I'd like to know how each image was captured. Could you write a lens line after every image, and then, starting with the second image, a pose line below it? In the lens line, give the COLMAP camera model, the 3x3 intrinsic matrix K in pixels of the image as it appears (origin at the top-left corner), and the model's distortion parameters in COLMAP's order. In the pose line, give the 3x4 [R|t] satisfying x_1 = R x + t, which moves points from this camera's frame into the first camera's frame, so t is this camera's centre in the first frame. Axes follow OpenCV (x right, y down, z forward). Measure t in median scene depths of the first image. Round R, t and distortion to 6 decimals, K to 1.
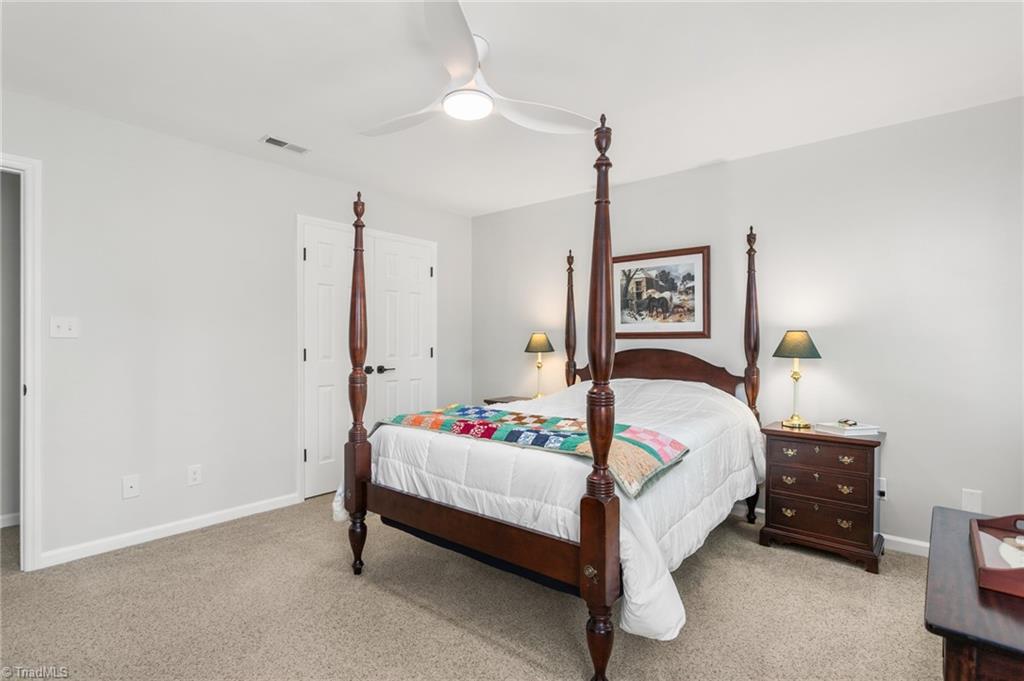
lens RADIAL K [[500.7, 0, 512.0], [0, 500.7, 340.5], [0, 0, 1]] dist [0.000802, 0.000304]
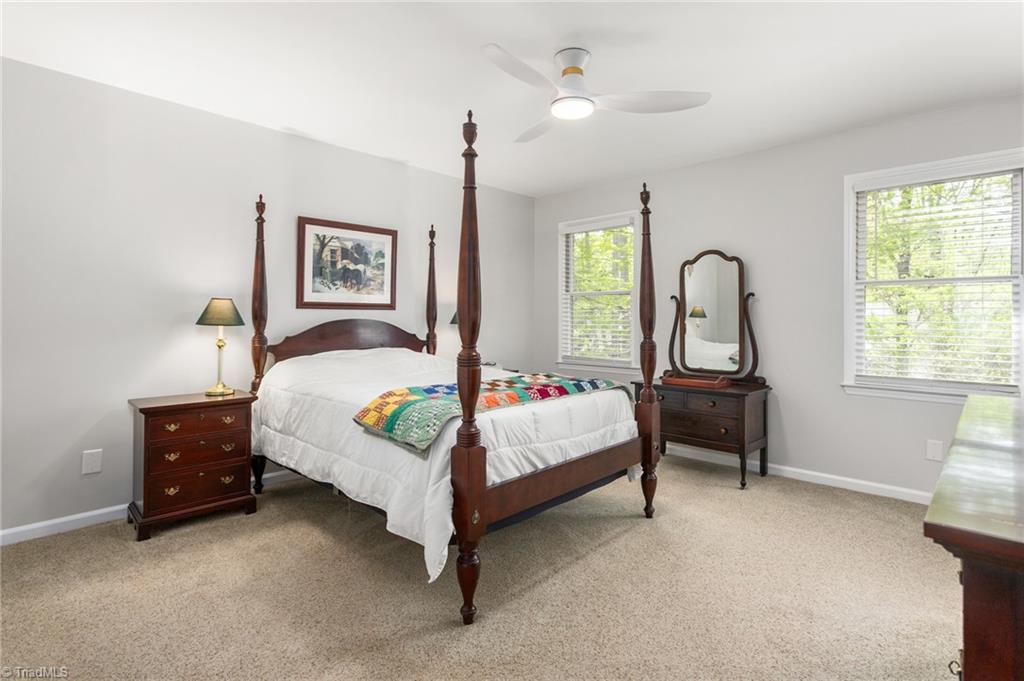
lens RADIAL K [[520.1, 0, 513.8], [0, 520.1, 310.8], [0, 0, 1]] dist [0.000125, 0.000055]
pose [[0.057504, 0.003409, 0.998339, -0.743079], [-0.016581, 0.999860, -0.002459, -0.003488], [-0.998208, -0.016412, 0.057553, 0.608140]]
